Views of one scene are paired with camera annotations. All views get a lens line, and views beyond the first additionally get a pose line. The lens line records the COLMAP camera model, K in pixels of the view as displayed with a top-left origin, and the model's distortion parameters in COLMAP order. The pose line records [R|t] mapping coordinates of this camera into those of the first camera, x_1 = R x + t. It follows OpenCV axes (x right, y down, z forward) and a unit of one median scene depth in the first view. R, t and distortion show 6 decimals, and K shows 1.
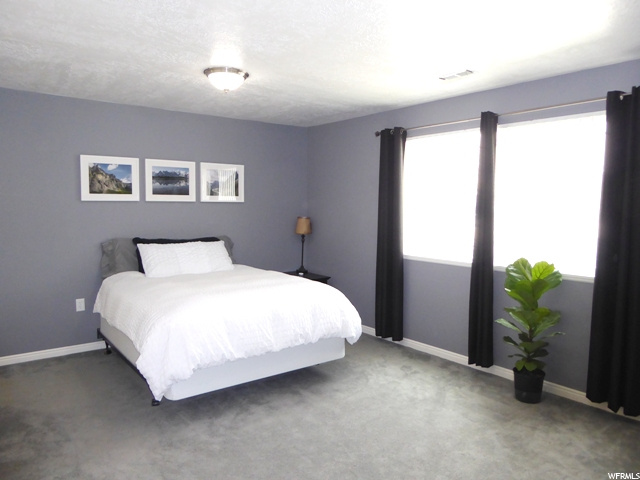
lens RADIAL K [[455.2, 0, 320.0], [0, 455.2, 240.0], [0, 0, 1]] dist [-0.004547, -0.000933]
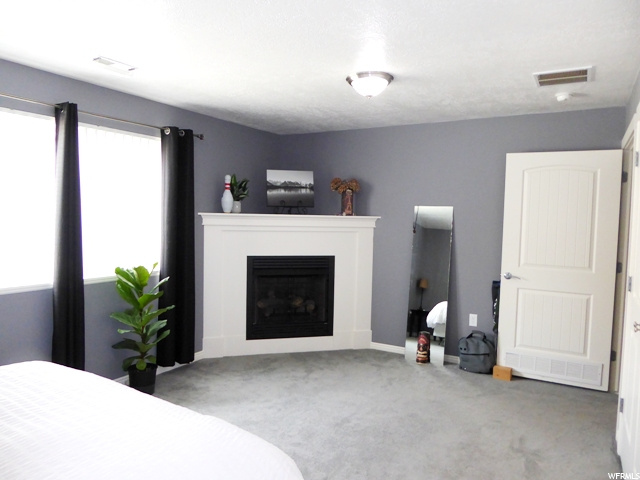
lens RADIAL K [[455.2, 0, 320.0], [0, 455.2, 240.0], [0, 0, 1]] dist [-0.004547, -0.000933]
pose [[-0.306956, -0.058291, 0.949937, -0.722565], [0.049908, 0.995763, 0.077230, -0.078838], [-0.950414, 0.071116, -0.302746, 0.949143]]
